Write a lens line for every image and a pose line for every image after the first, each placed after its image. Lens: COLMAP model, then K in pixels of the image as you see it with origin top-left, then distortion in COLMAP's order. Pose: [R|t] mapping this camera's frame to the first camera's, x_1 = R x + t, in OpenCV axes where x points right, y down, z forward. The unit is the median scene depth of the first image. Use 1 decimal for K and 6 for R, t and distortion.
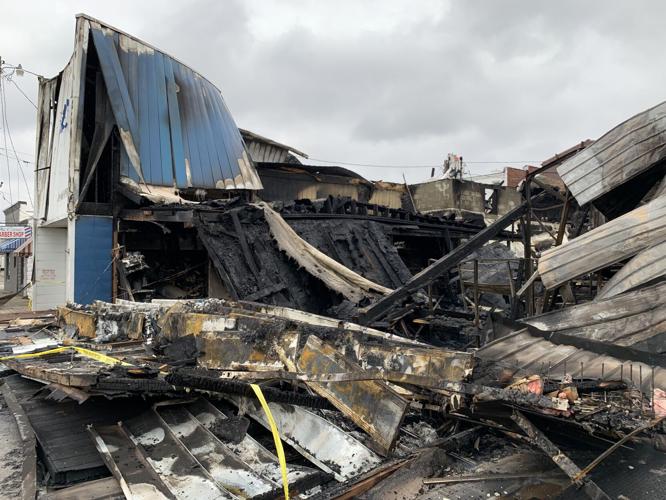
lens RADIAL K [[510.3, 0, 333.0], [0, 510.3, 250.0], [0, 0, 1]] dist [0.058913, -0.058636]
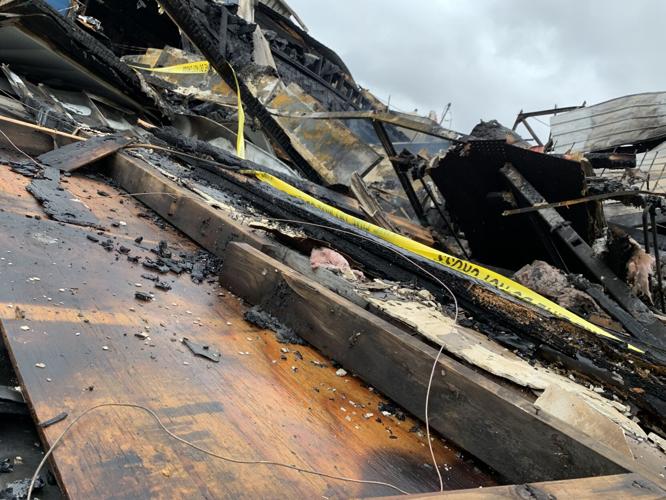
lens RADIAL K [[510.3, 0, 333.0], [0, 510.3, 250.0], [0, 0, 1]] dist [0.058913, -0.058636]
pose [[0.905164, 0.392724, 0.162623, -0.006446], [-0.407709, 0.910358, 0.070866, 0.182759], [-0.120214, -0.130448, 0.984140, 0.040837]]
